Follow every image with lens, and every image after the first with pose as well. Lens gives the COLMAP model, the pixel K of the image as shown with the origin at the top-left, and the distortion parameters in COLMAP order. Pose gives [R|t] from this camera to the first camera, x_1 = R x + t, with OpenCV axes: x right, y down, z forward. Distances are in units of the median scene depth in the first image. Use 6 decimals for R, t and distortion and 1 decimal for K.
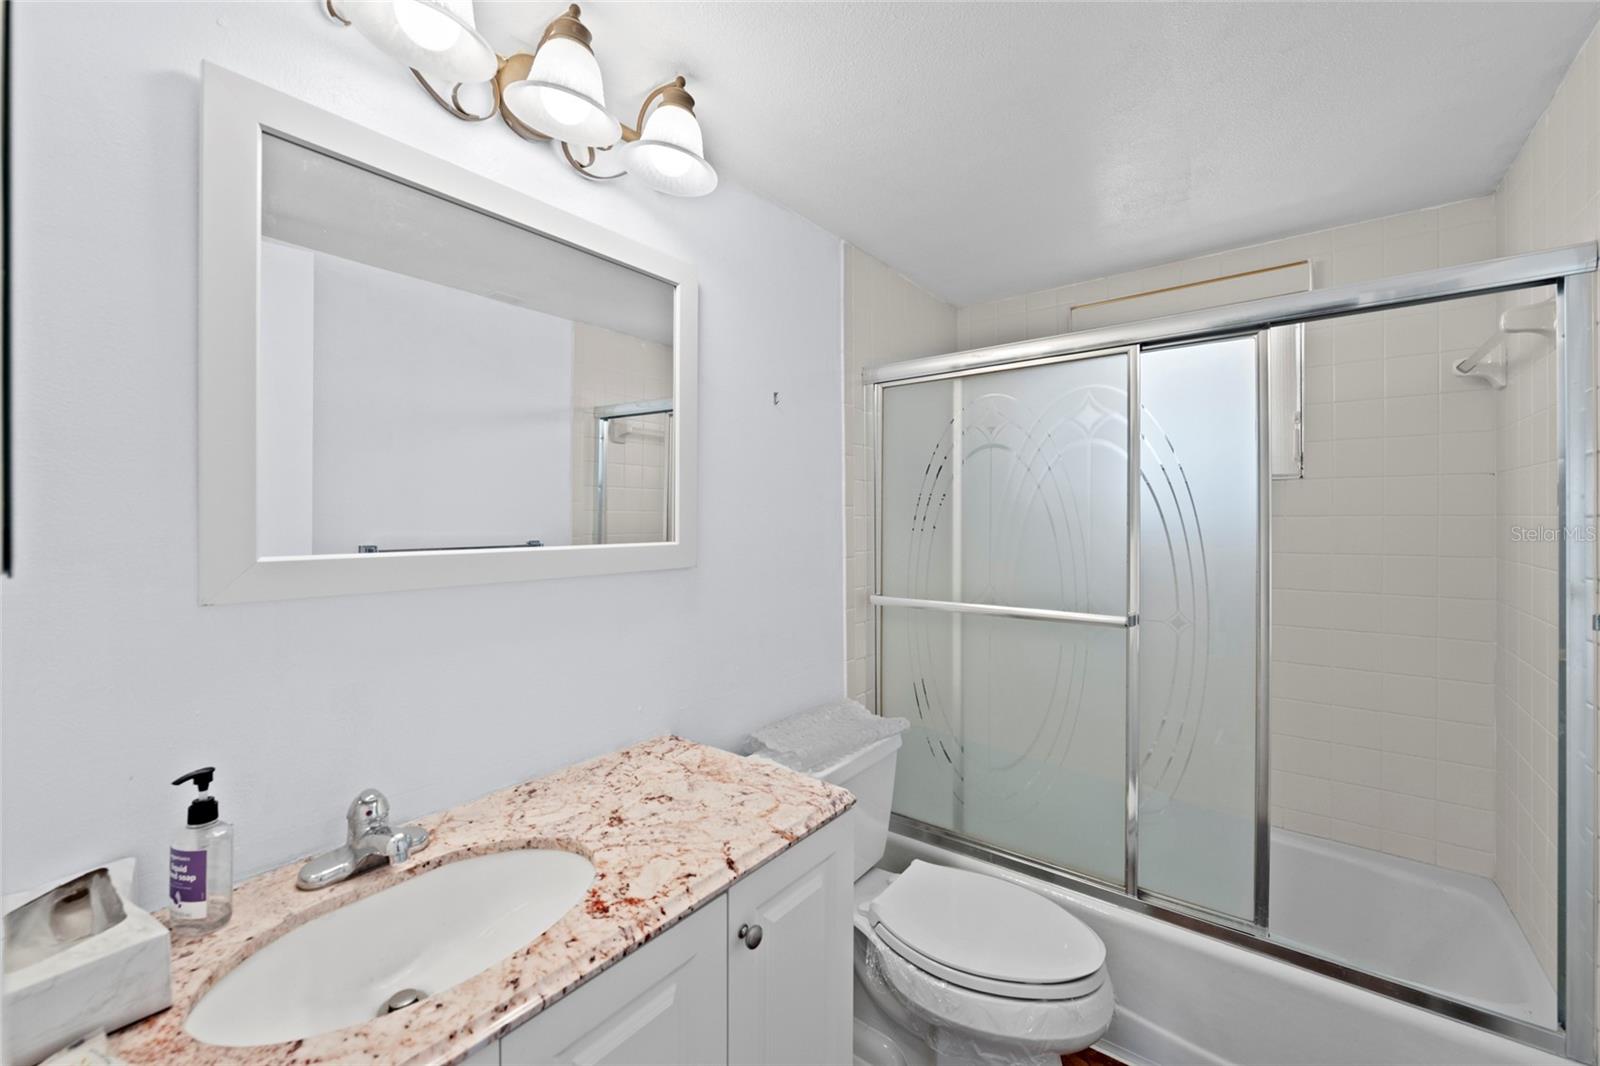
lens RADIAL K [[635.7, 0, 799.5], [0, 635.7, 518.0], [0, 0, 1]] dist [-0.002436, -0.000423]
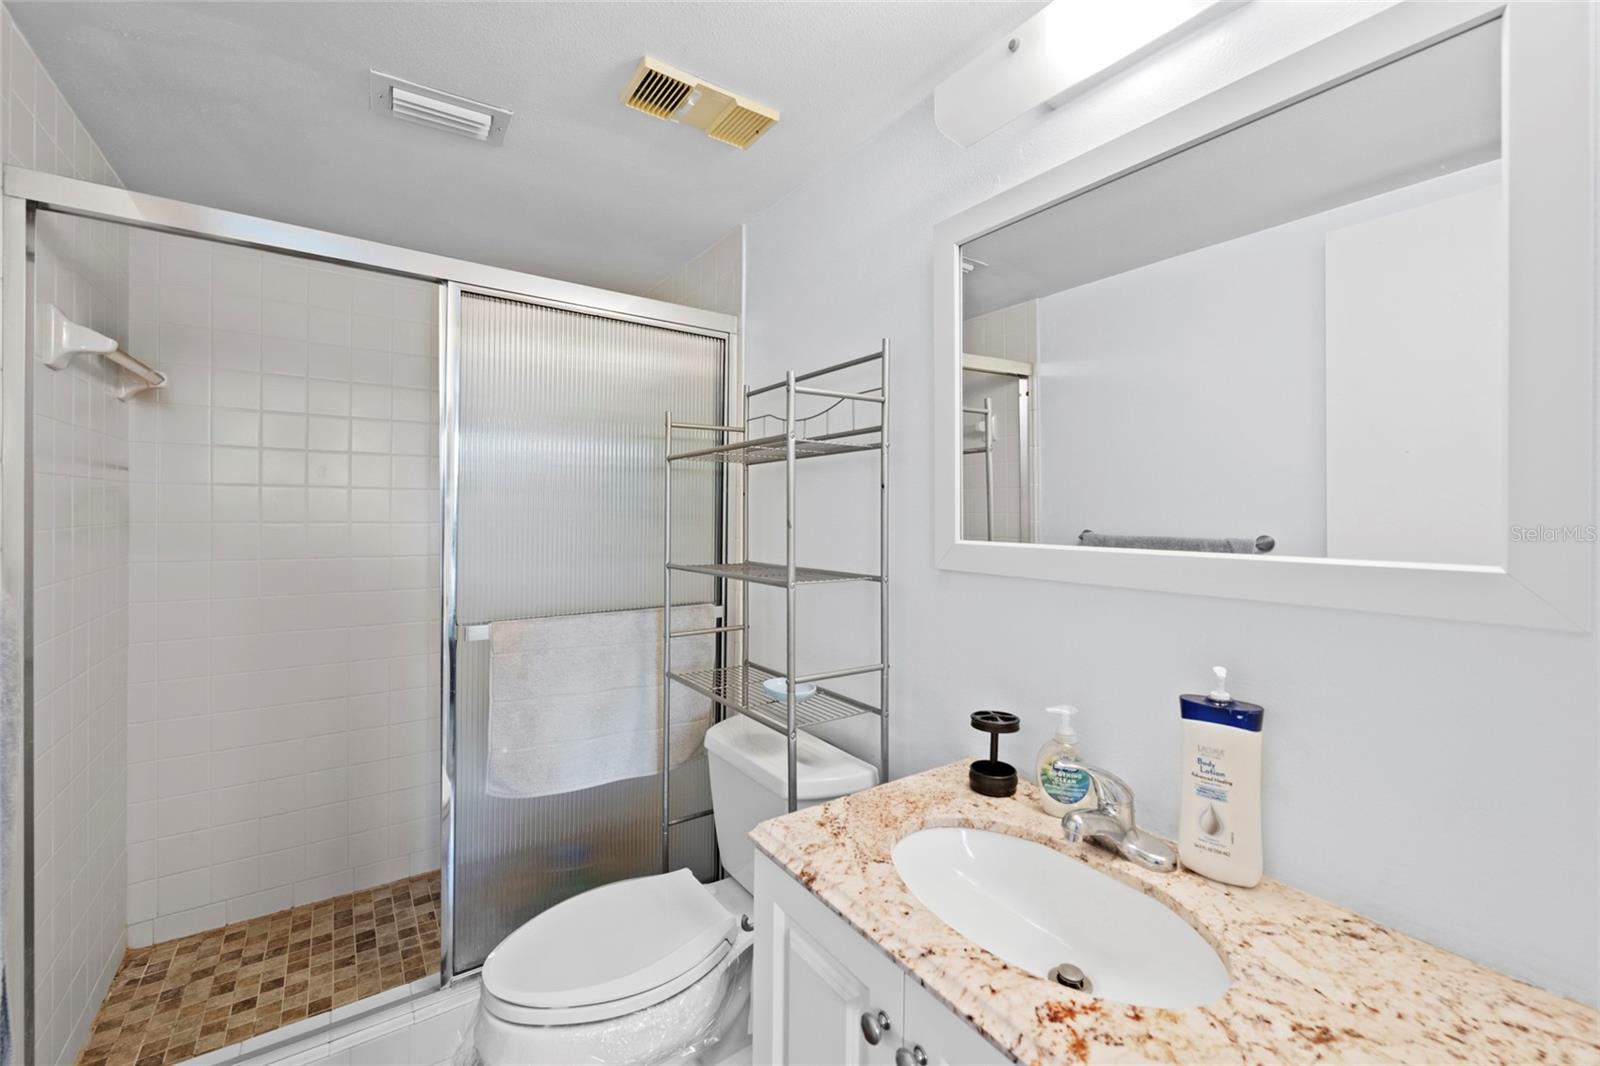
lens RADIAL K [[635.7, 0, 799.5], [0, 635.7, 518.0], [0, 0, 1]] dist [-0.002436, -0.000423]
pose [[-0.301411, 0.000826, -0.953494, 0.405501], [-0.003384, 0.999992, 0.001936, 0.006266], [0.953488, 0.003810, -0.301406, 0.725851]]
